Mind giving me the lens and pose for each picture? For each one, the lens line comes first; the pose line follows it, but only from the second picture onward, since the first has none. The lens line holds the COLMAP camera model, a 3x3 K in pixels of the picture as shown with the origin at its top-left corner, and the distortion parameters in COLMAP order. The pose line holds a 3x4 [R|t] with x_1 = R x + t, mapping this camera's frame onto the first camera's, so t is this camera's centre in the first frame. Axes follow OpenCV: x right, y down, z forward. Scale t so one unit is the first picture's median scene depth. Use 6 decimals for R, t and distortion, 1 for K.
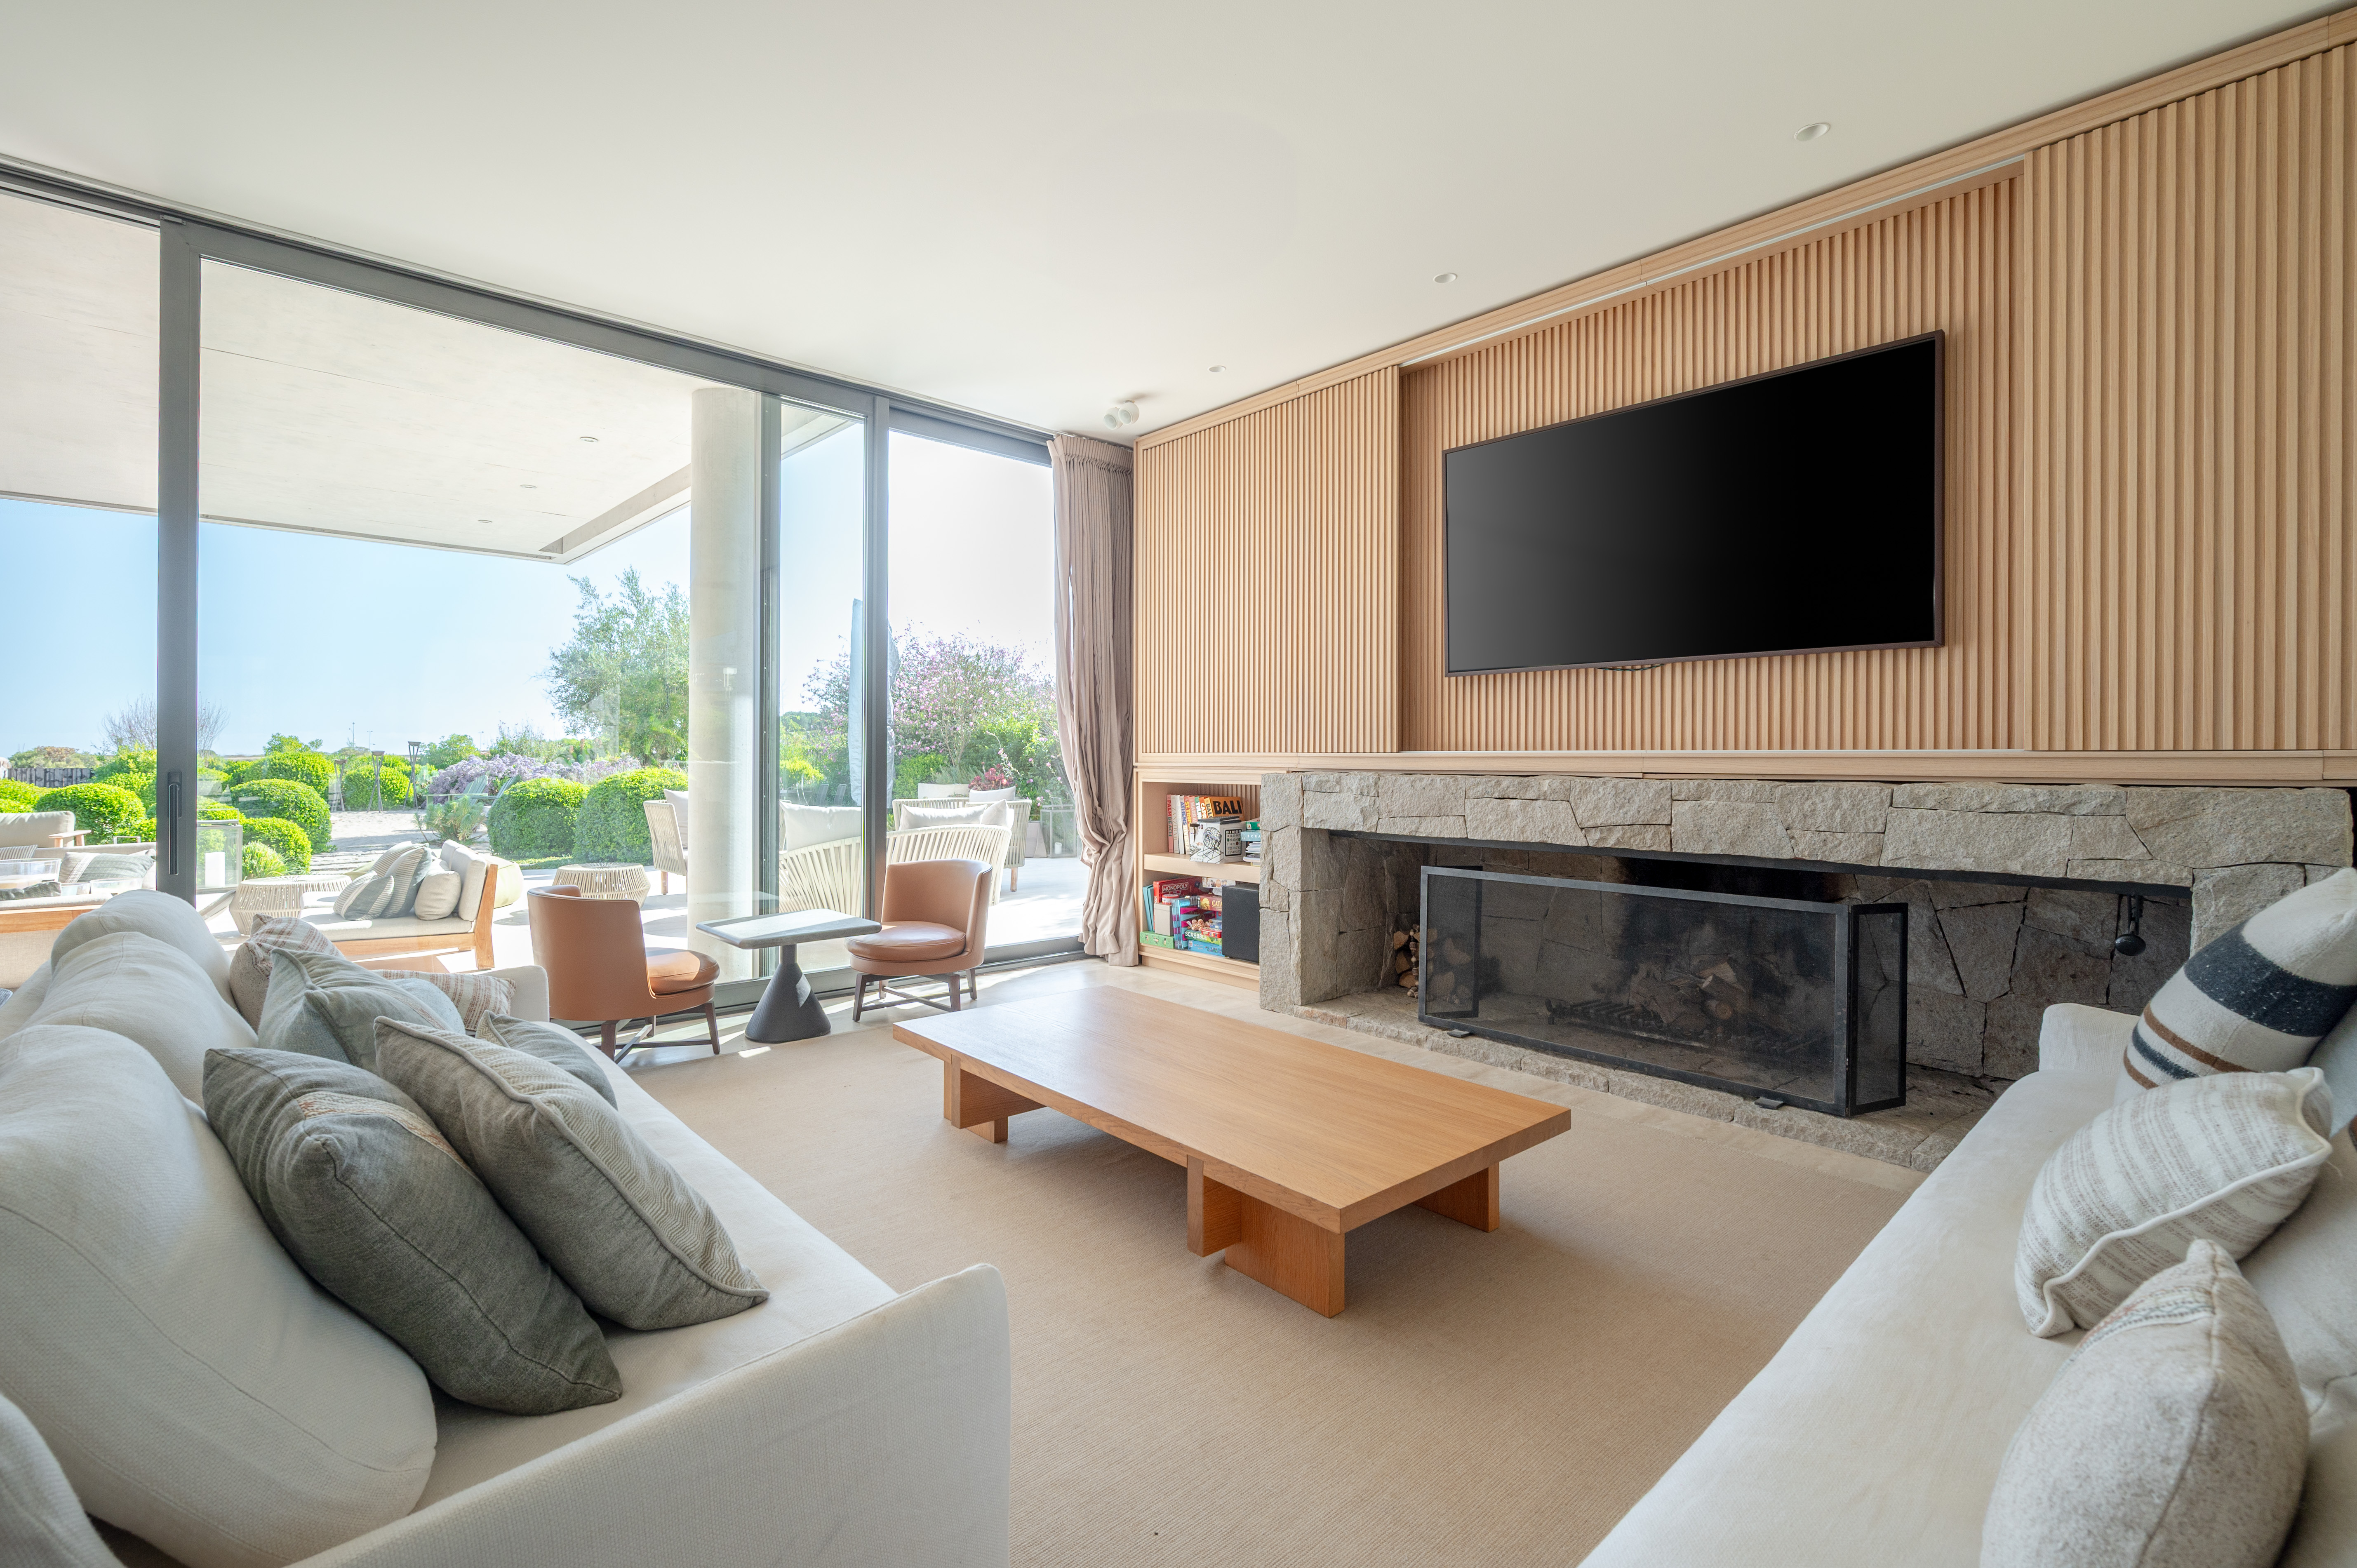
lens RADIAL K [[1018.2, 0, 1174.9], [0, 1018.2, 762.9], [0, 0, 1]] dist [0.000403, 0.000137]
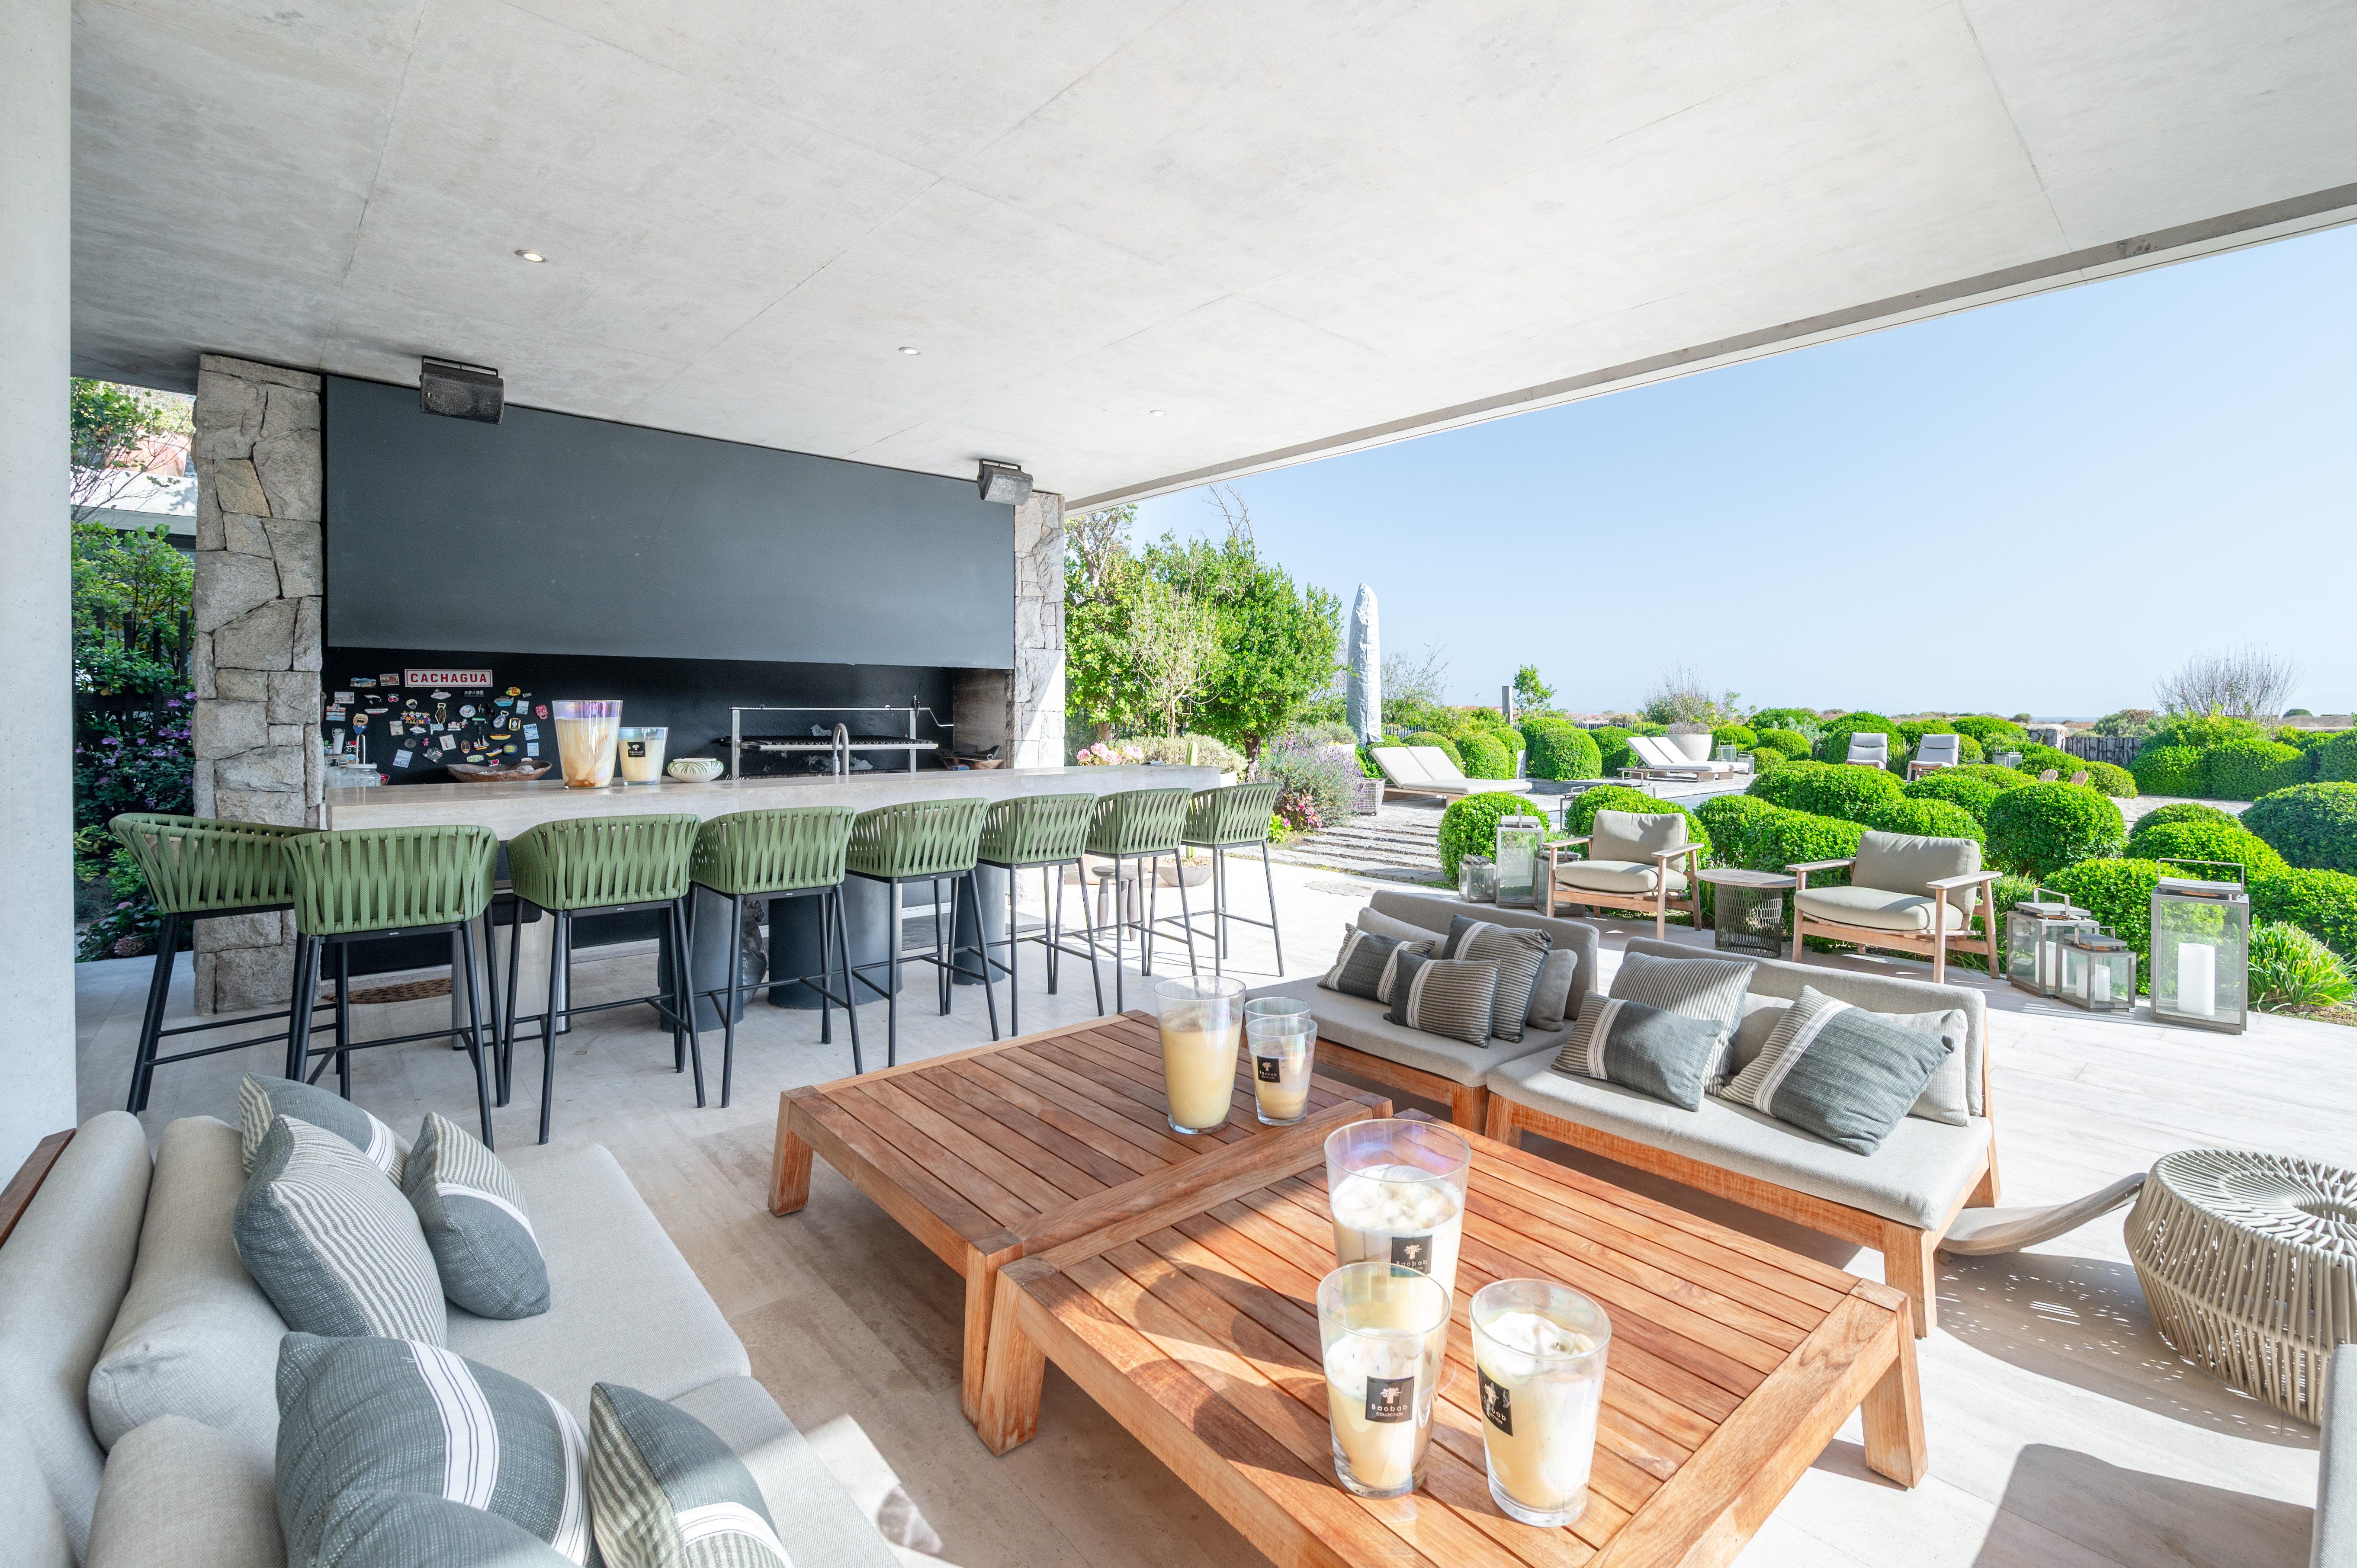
lens RADIAL K [[1015.4, 0, 1177.9], [0, 1015.4, 720.5], [0, 0, 1]] dist [-0.000434, -0.000071]
pose [[-0.025540, -0.004161, -0.999665, -0.323689], [0.002952, 0.999987, -0.004237, -0.023473], [0.999669, -0.003059, -0.025528, 0.392789]]
